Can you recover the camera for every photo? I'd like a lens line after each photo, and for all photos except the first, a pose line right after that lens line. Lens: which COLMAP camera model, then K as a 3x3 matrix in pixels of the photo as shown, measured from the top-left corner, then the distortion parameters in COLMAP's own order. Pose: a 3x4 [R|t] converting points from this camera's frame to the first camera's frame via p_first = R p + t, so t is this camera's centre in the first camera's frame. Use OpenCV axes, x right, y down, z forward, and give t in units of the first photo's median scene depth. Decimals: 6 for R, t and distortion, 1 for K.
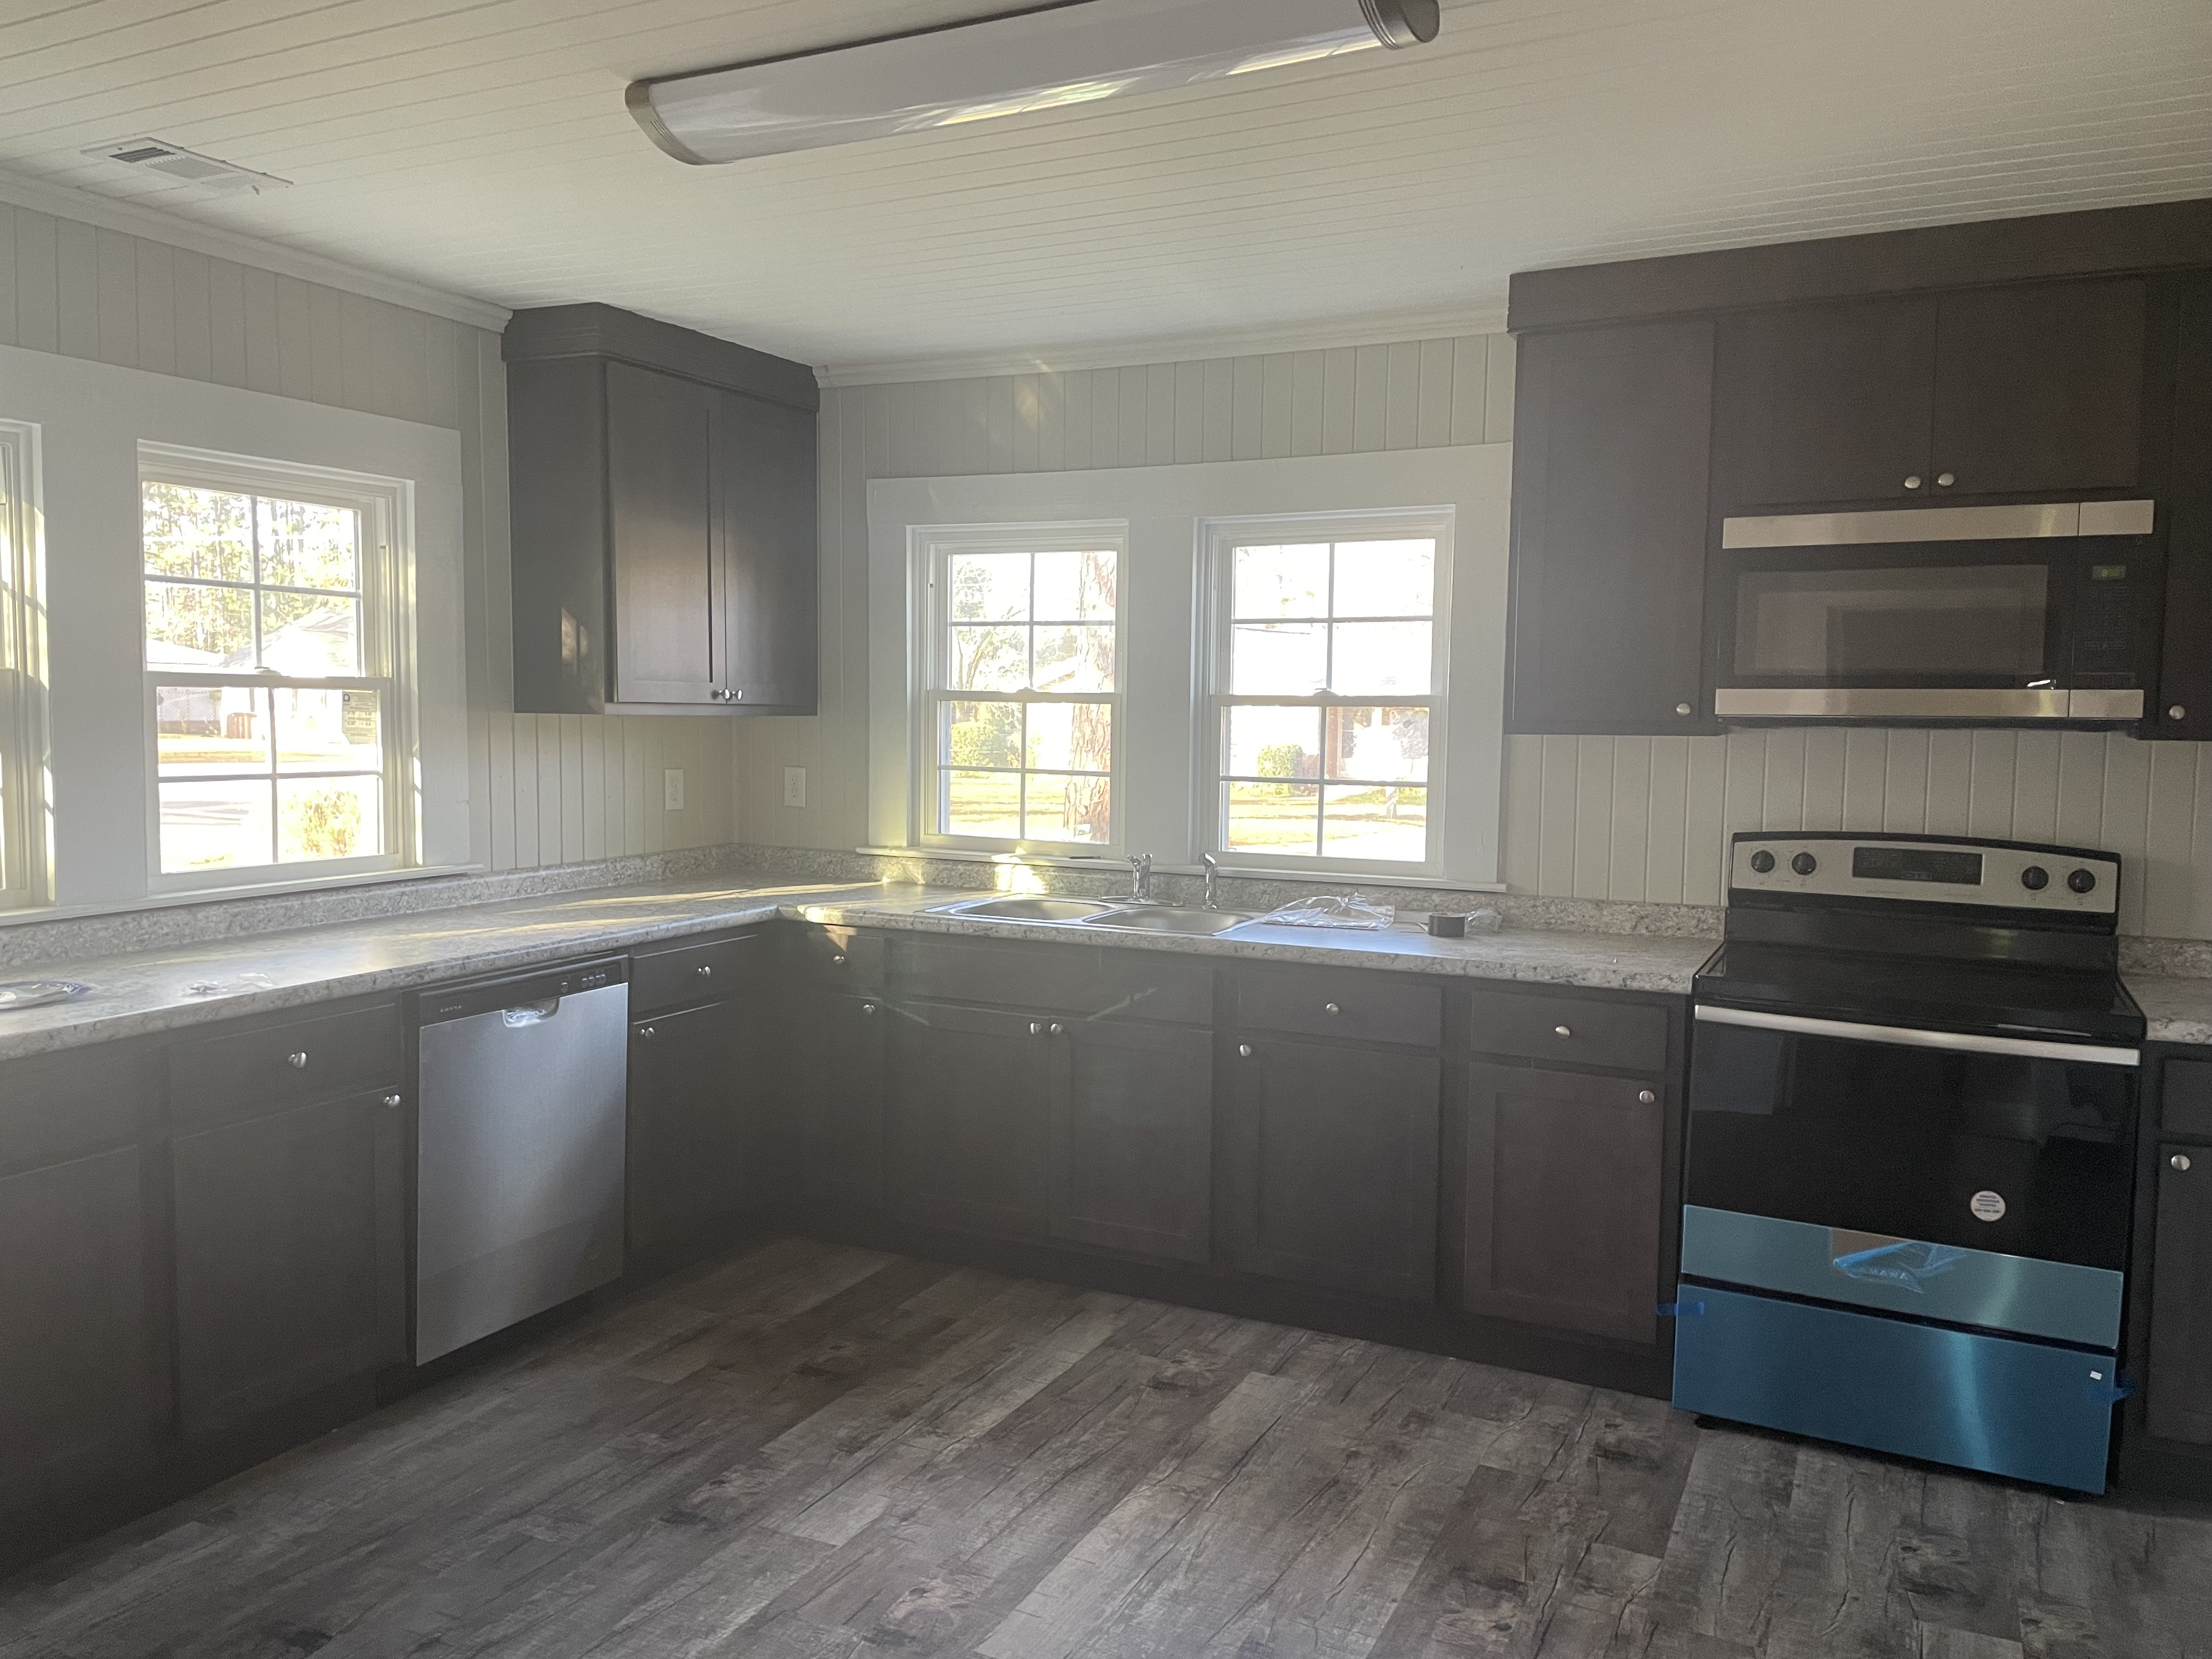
lens RADIAL K [[1634.4, 0, 1106.0], [0, 1634.4, 829.5], [0, 0, 1]] dist [0.136455, -0.158665]
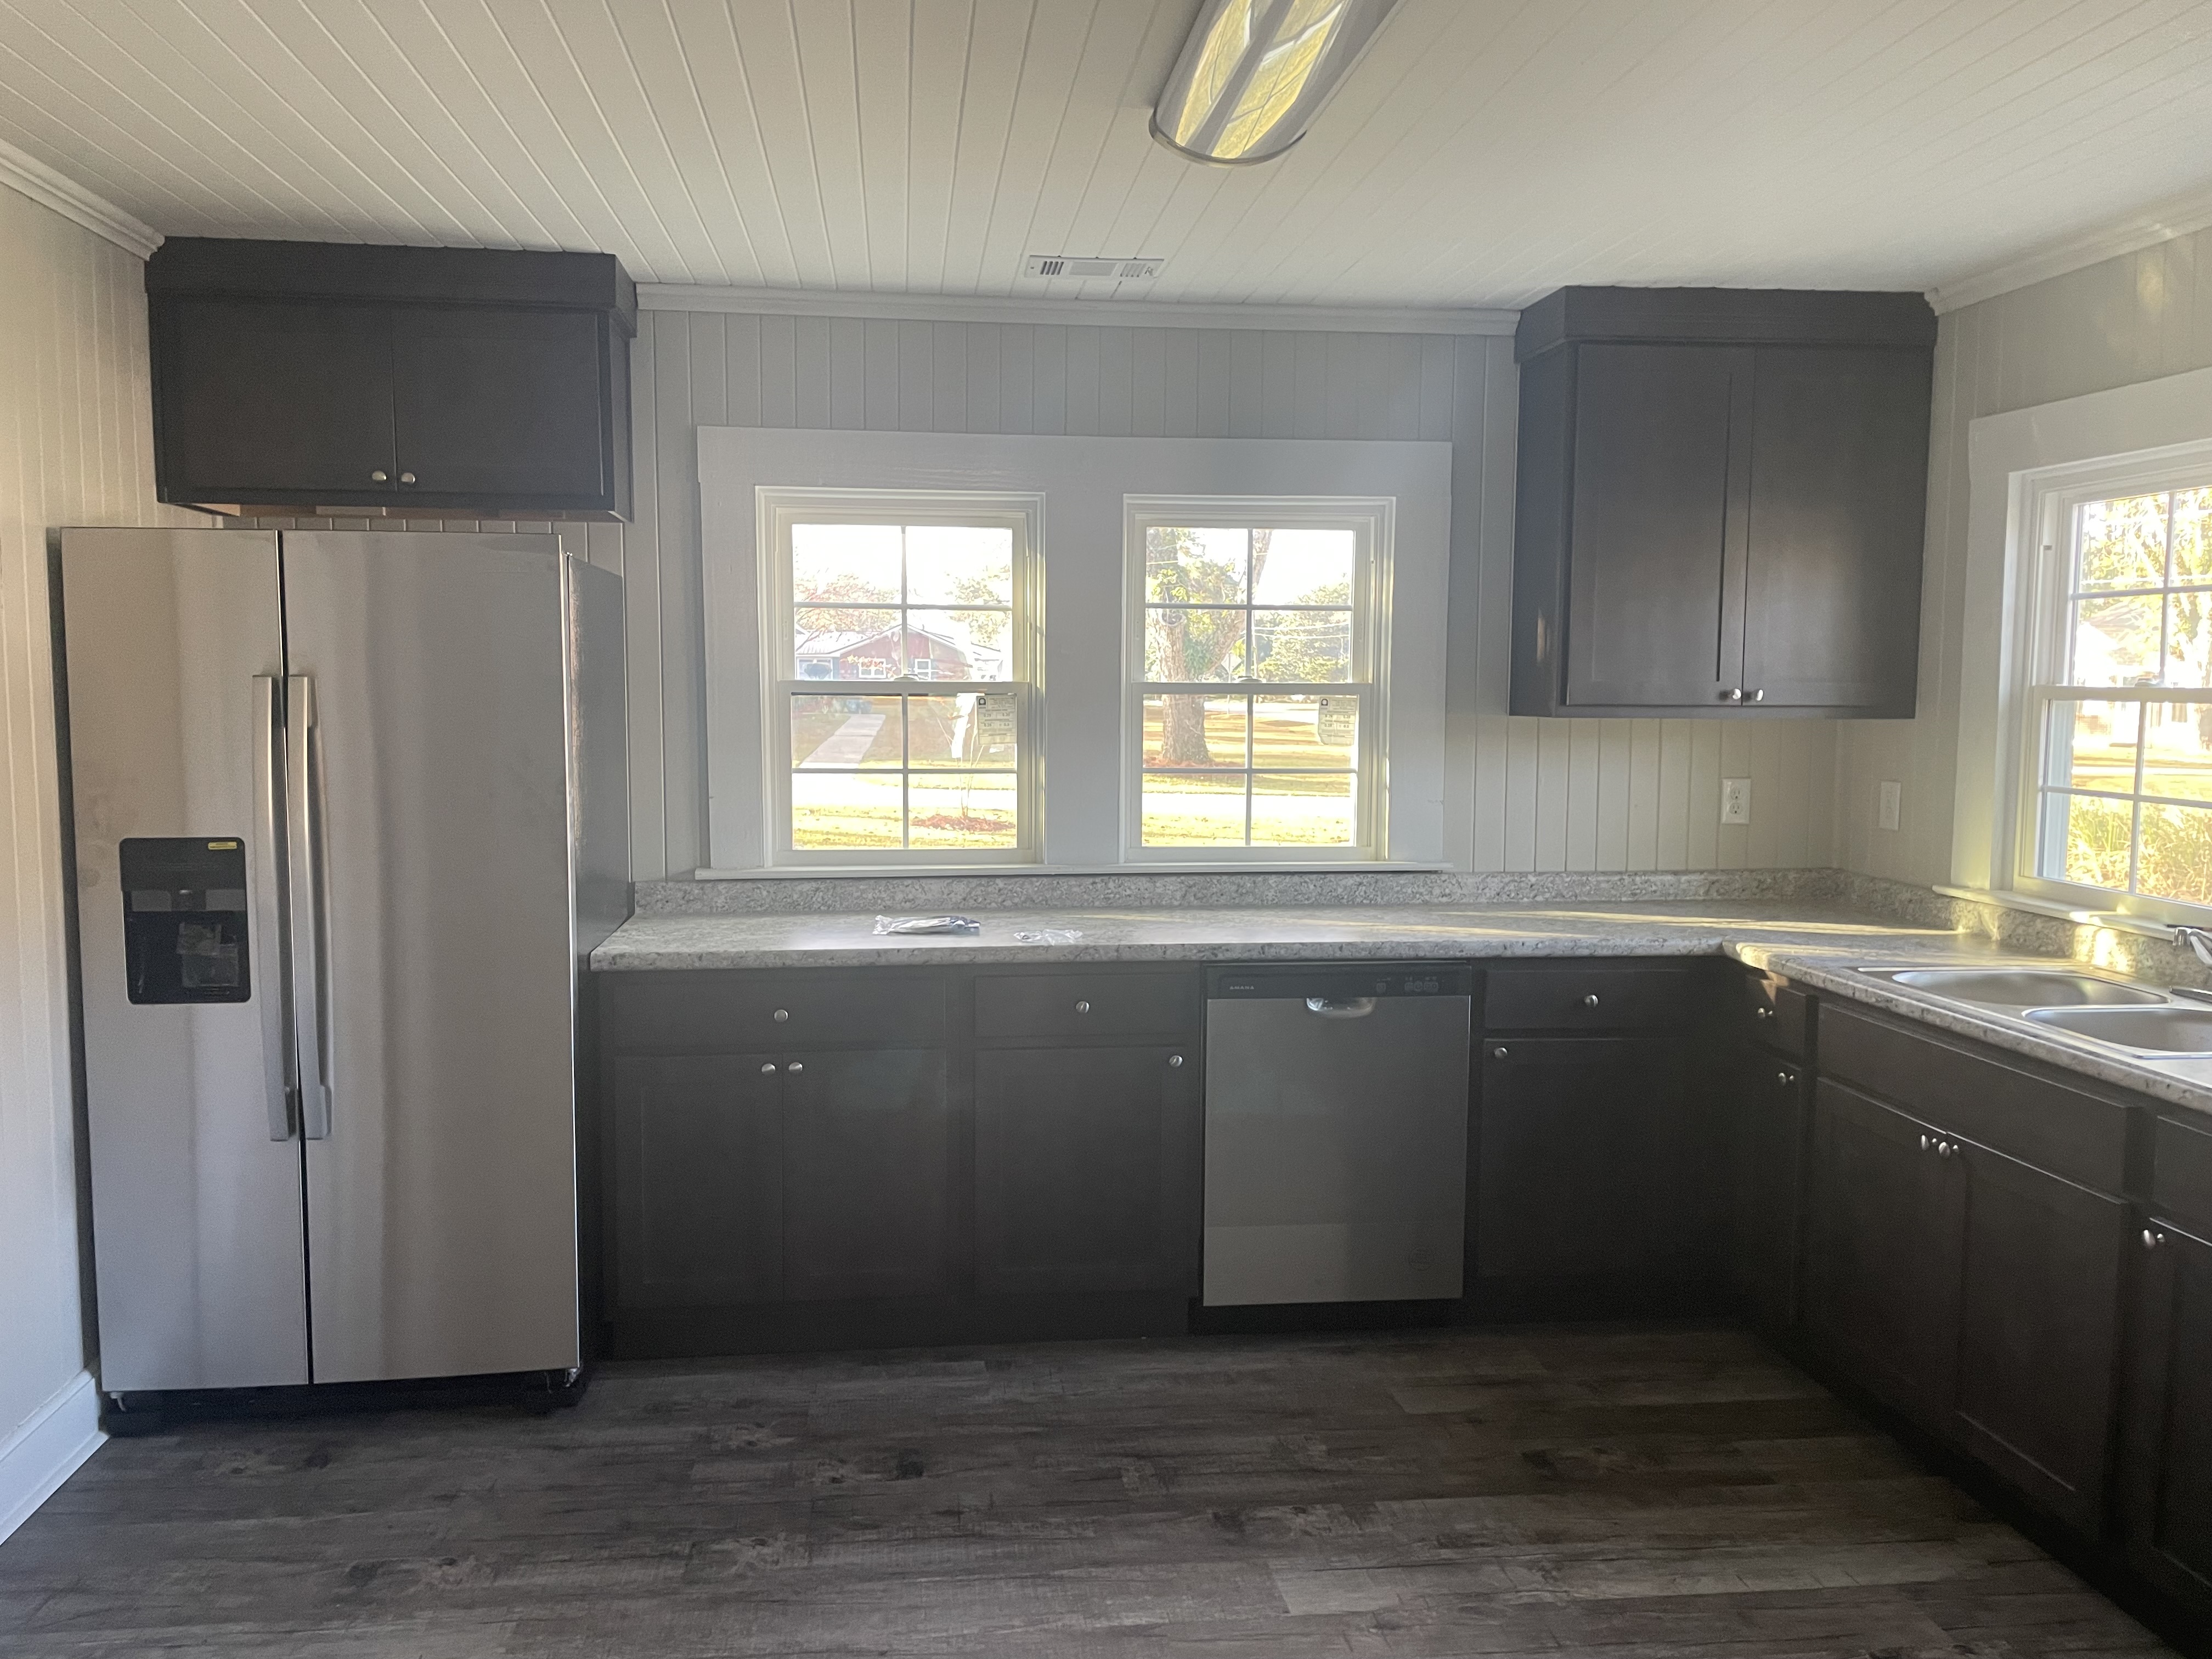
lens RADIAL K [[1650.2, 0, 1106.0], [0, 1650.2, 829.5], [0, 0, 1]] dist [0.067759, -0.086305]
pose [[0.557005, 0.060029, -0.828337, 0.367196], [-0.064607, 0.997494, 0.028843, -0.016825], [0.827992, 0.037451, 0.559487, 0.270244]]
